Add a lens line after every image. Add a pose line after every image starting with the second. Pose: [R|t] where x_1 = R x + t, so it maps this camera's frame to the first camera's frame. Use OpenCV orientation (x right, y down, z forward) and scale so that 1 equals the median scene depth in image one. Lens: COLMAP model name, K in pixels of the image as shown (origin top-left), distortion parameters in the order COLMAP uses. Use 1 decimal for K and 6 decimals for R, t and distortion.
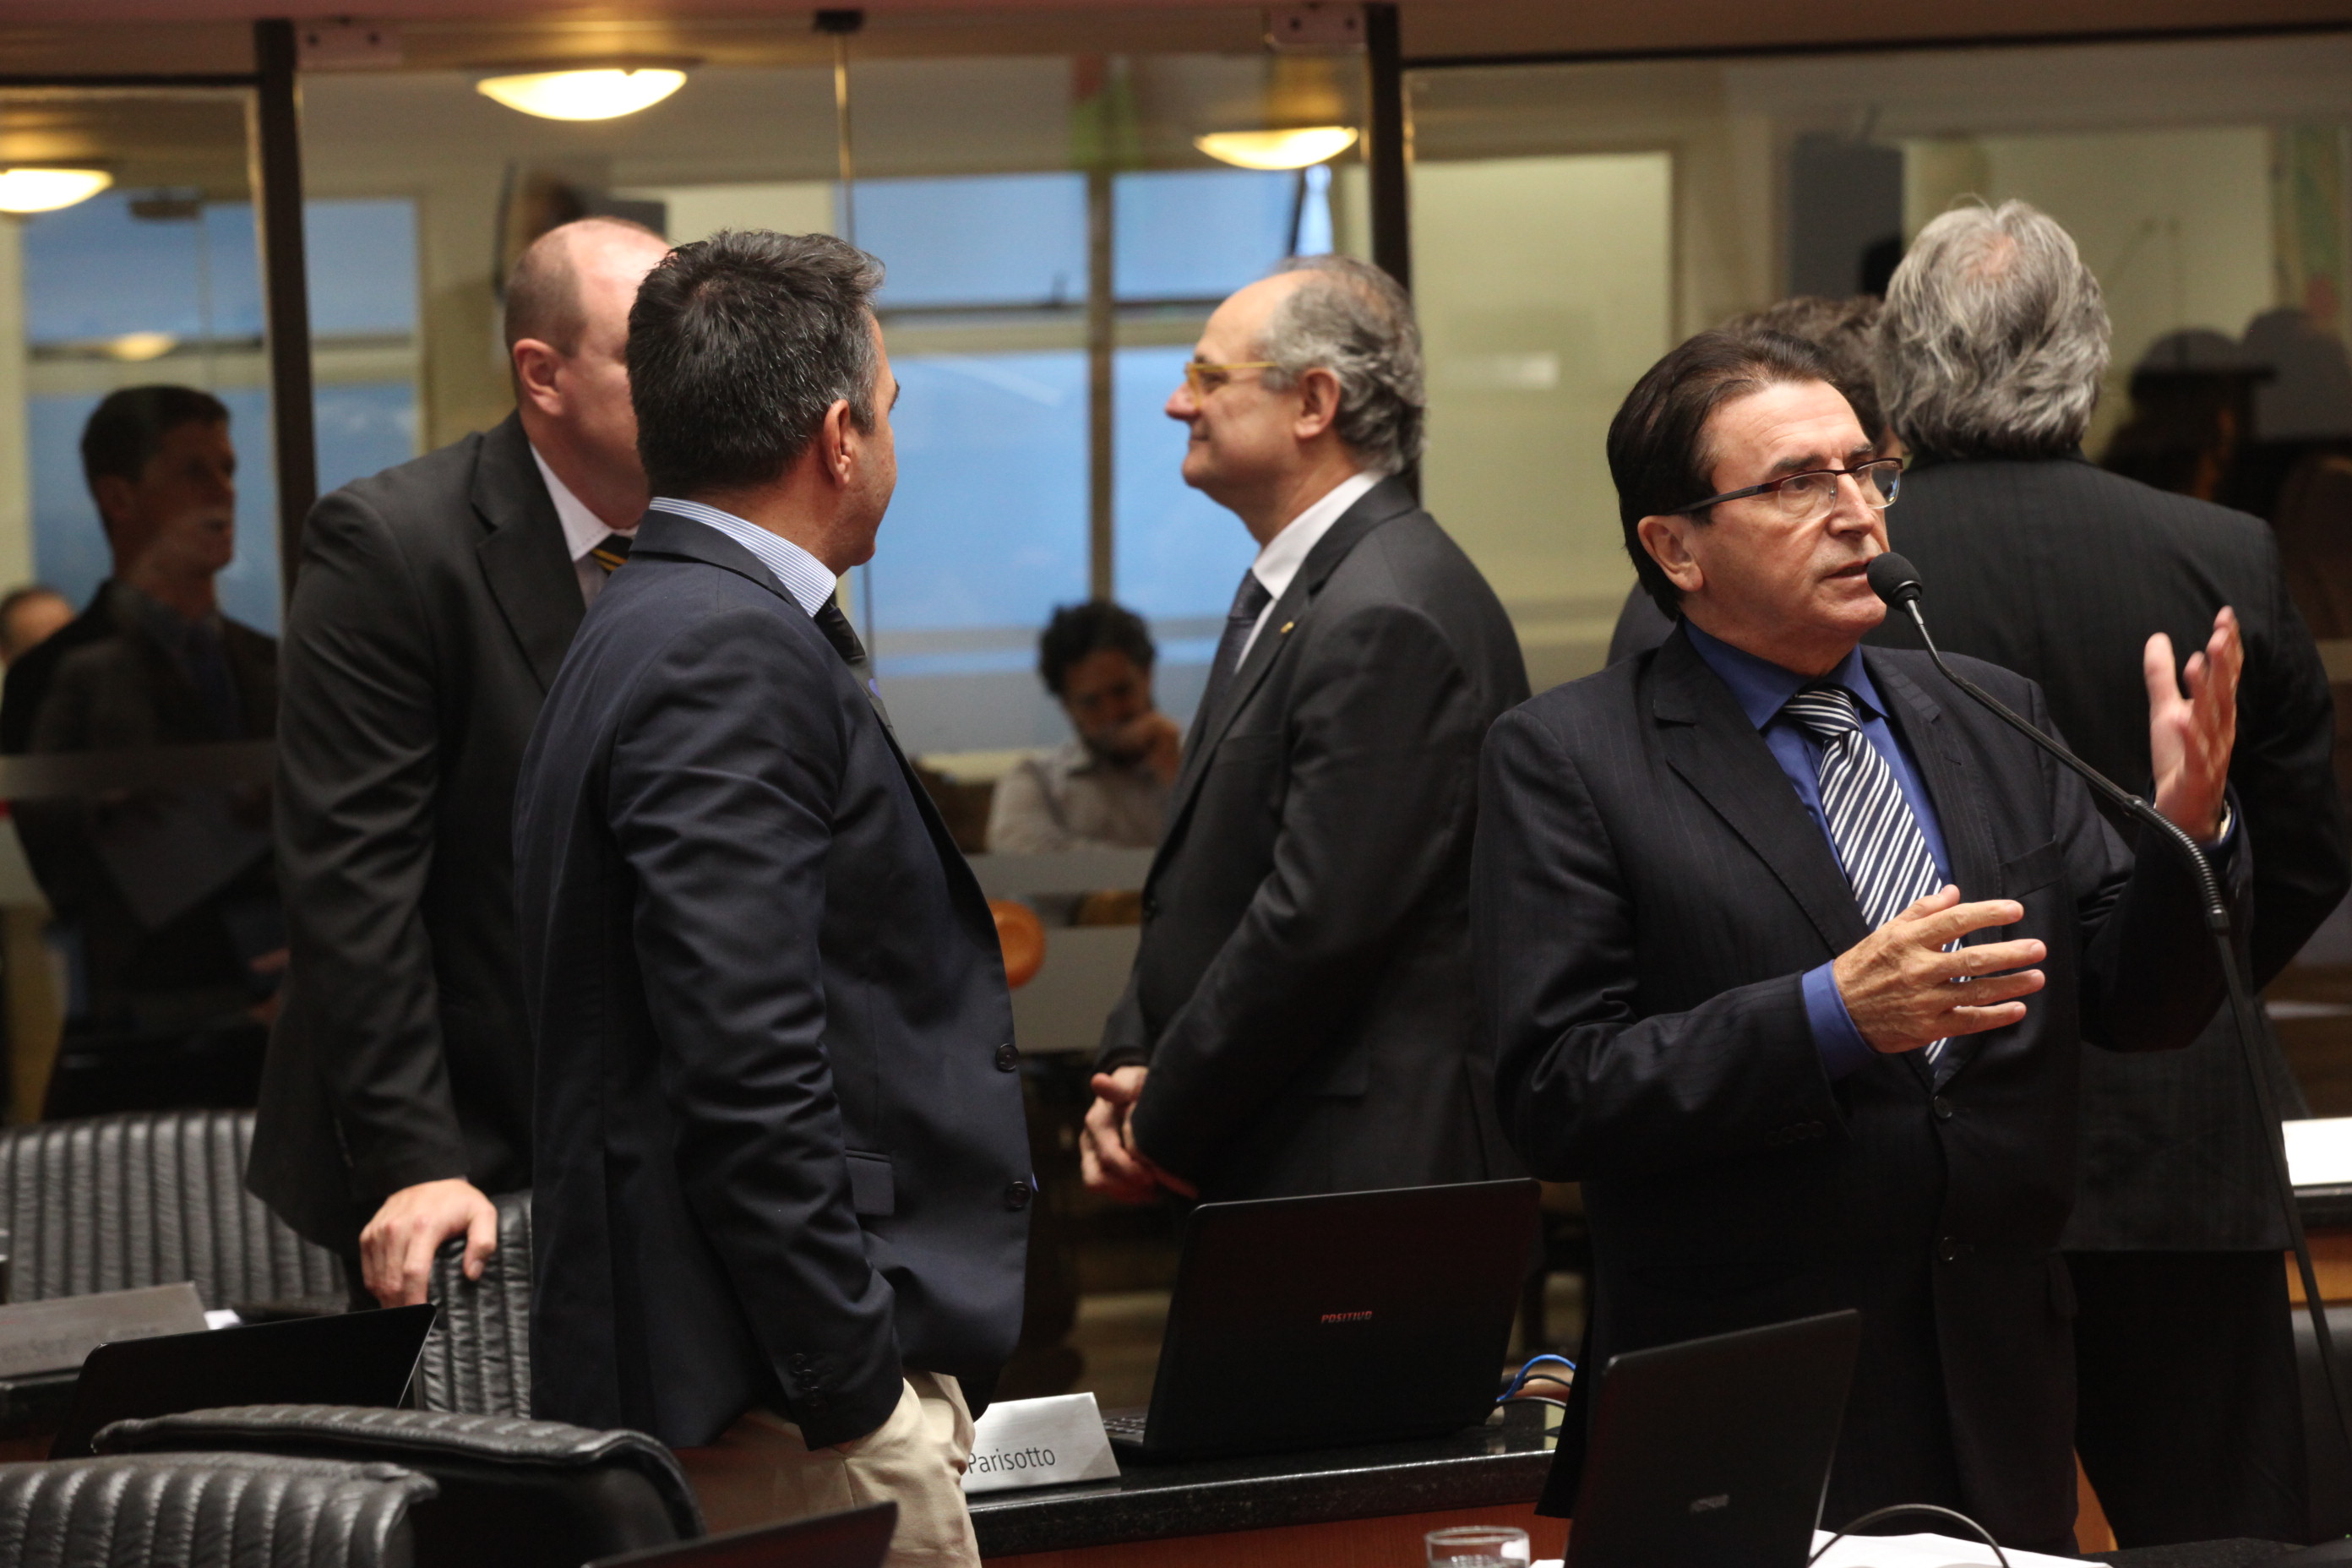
lens RADIAL K [[9439.6, 0, 1176.0], [0, 9439.6, 784.0], [0, 0, 1]] dist [0.356835, 3.488717]
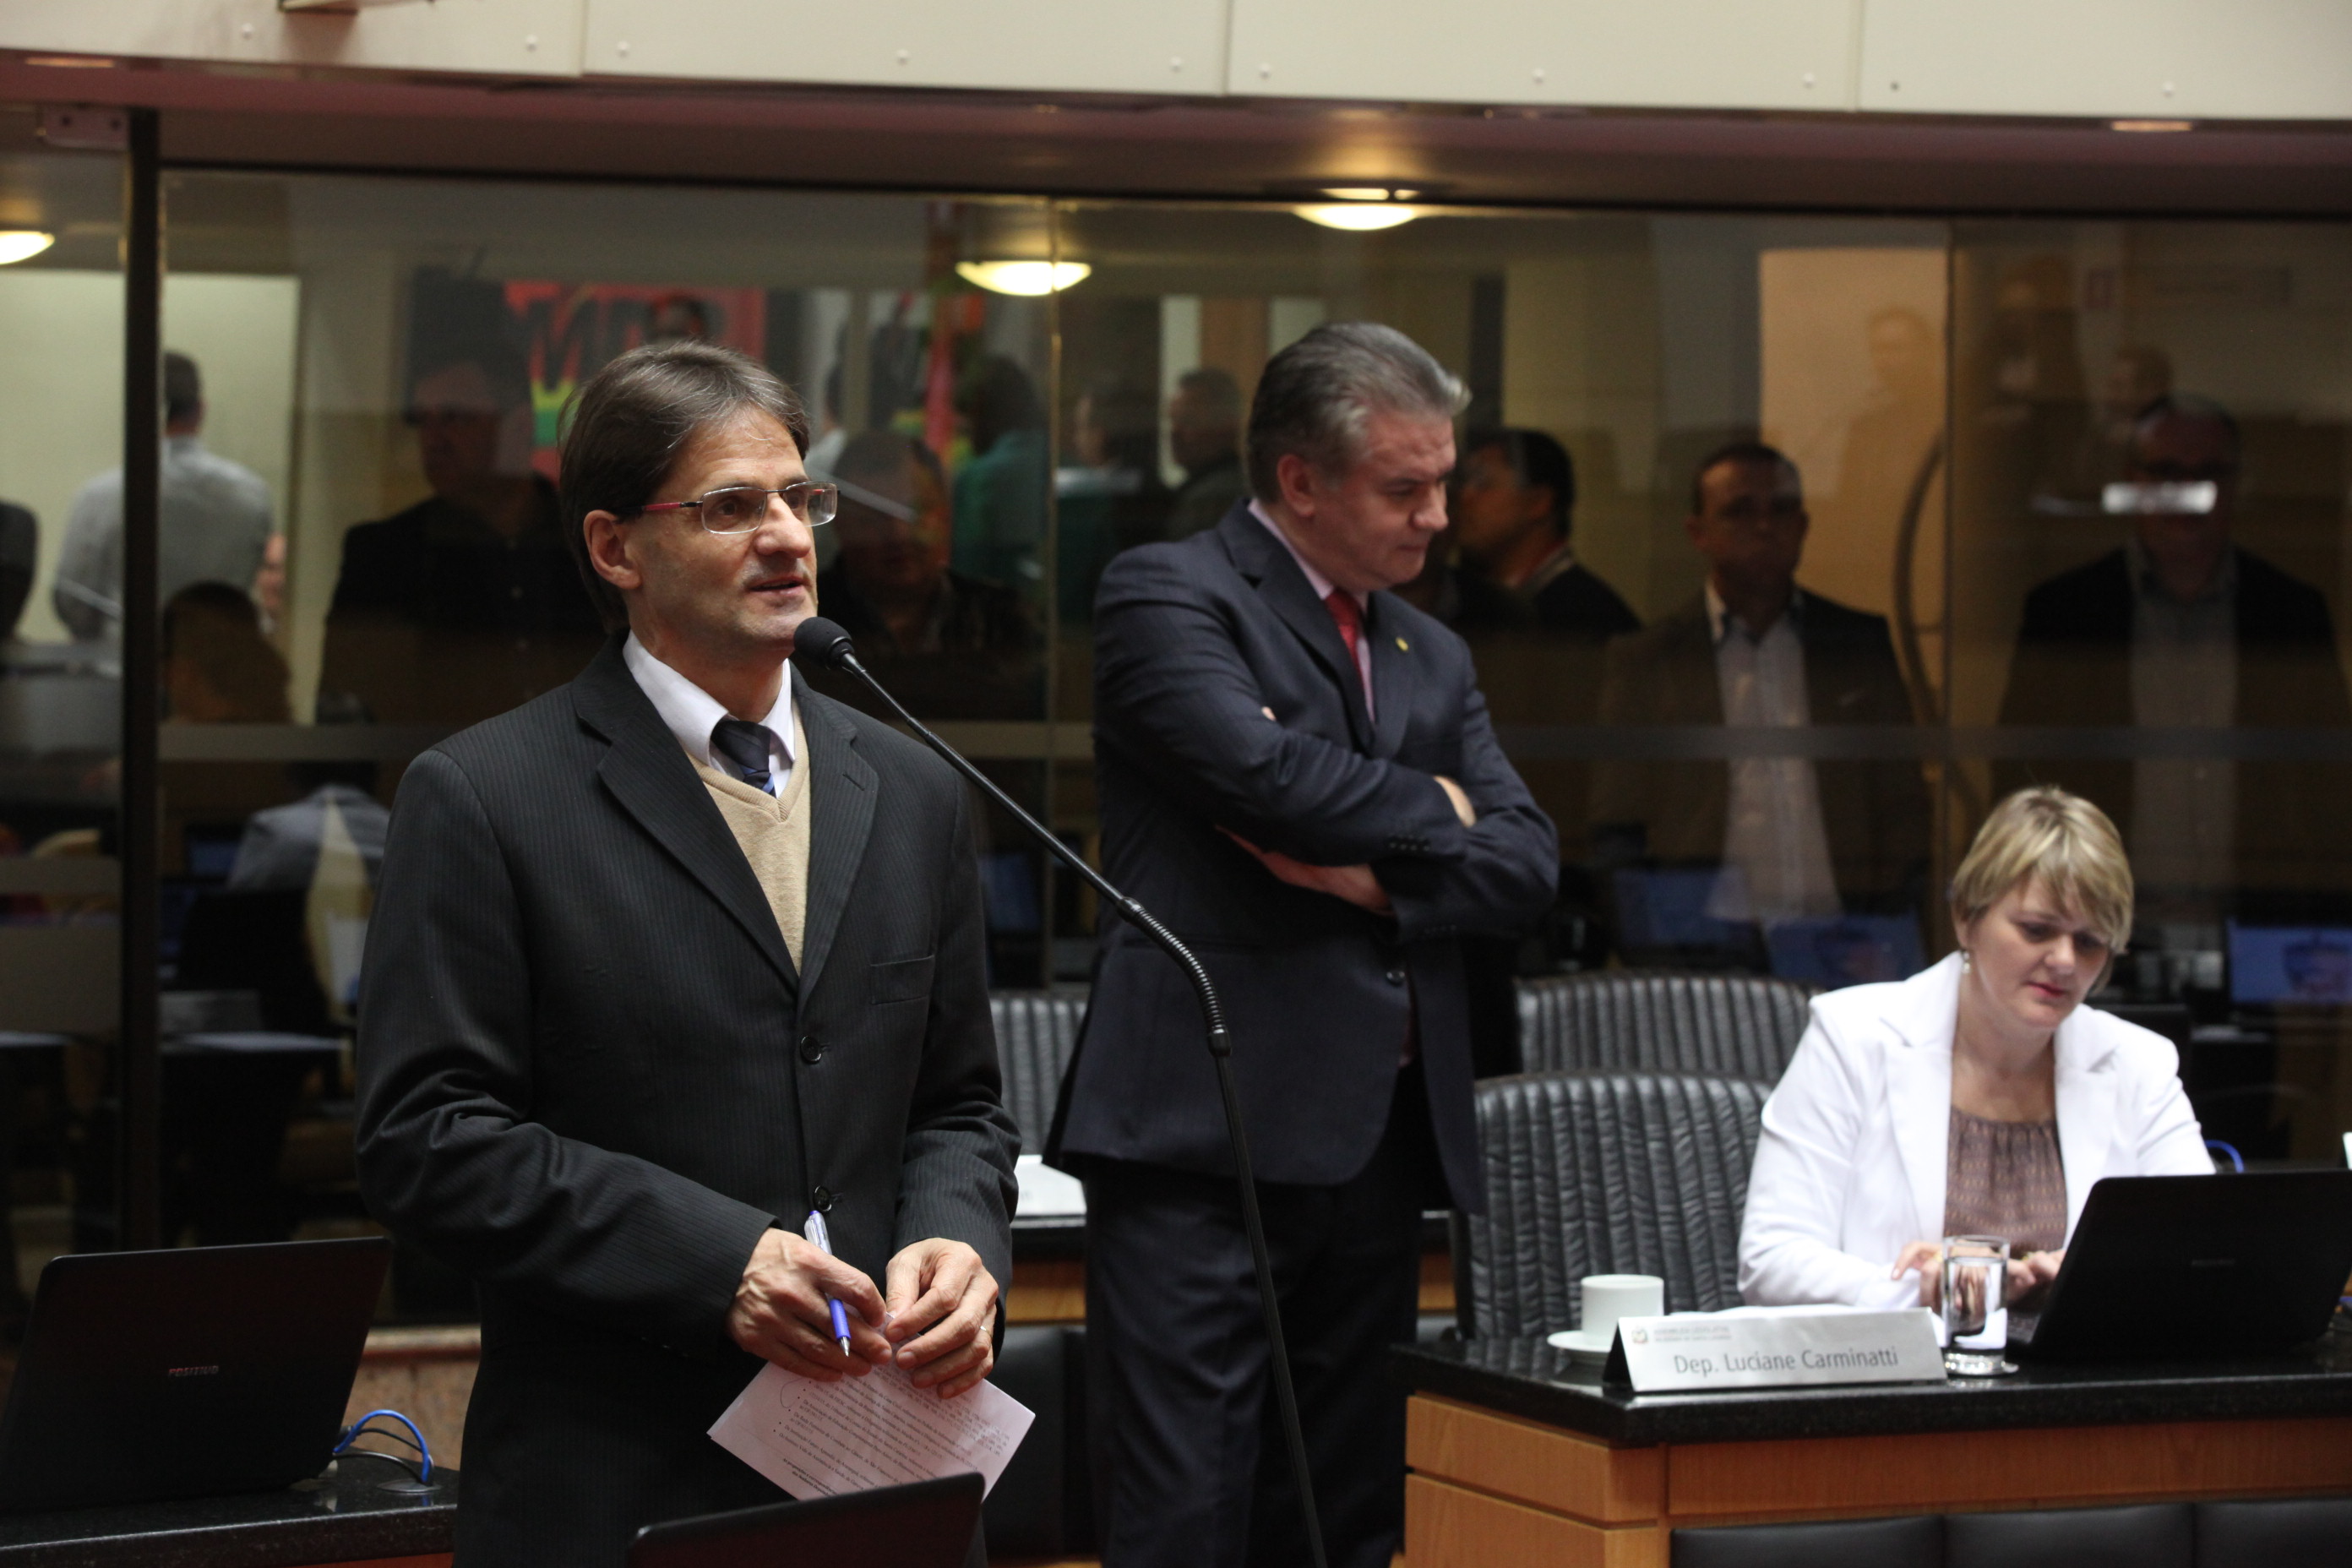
lens RADIAL K [[6945.7, 0, 1176.0], [0, 6945.7, 784.0], [0, 0, 1]] dist [-0.033073, -0.152448]
pose [[0.978195, 0.048105, 0.202042, -0.024820], [-0.048033, 0.998832, -0.005266, -0.005334], [-0.202059, -0.004554, 0.979363, 0.208594]]
